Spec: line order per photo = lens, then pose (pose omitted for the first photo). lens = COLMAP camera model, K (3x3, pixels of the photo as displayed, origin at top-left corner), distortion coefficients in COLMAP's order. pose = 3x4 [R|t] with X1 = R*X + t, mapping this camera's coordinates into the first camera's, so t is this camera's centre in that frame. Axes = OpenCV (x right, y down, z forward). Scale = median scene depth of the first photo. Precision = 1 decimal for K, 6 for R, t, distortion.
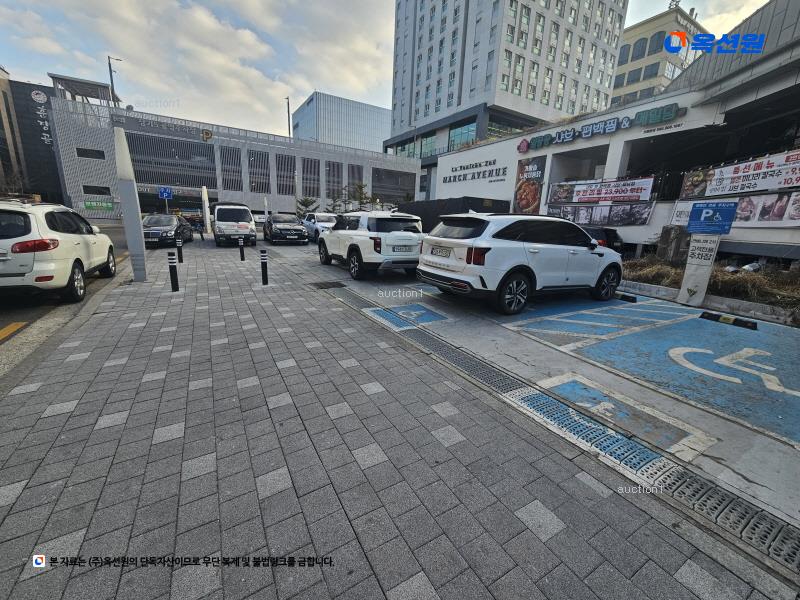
lens RADIAL K [[322.1, 0, 400.0], [0, 322.1, 300.0], [0, 0, 1]] dist [0.000722, 0.000136]
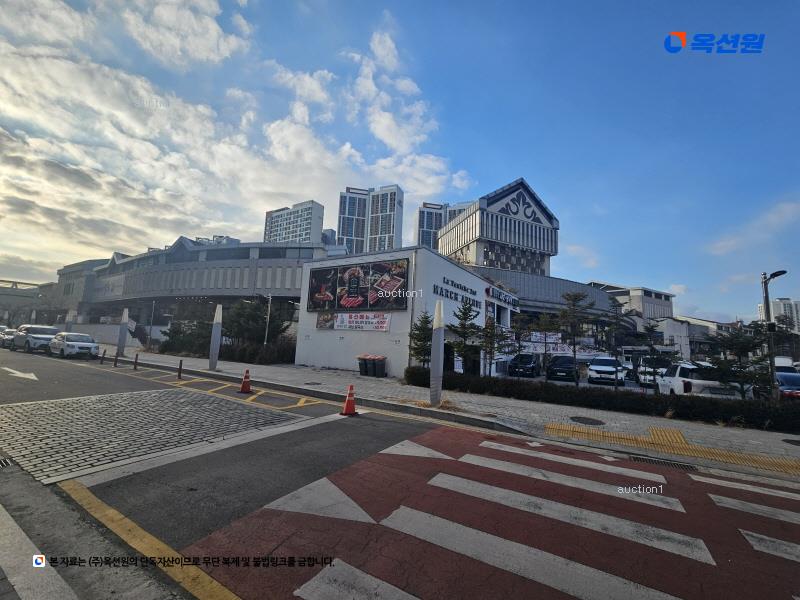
lens RADIAL K [[322.1, 0, 400.0], [0, 322.1, 300.0], [0, 0, 1]] dist [0.000722, 0.000136]
pose [[-0.477177, 0.122900, 0.870171, -0.428481], [0.210720, 0.977288, -0.022476, -0.406375], [-0.853170, 0.172637, -0.492237, 1.581006]]
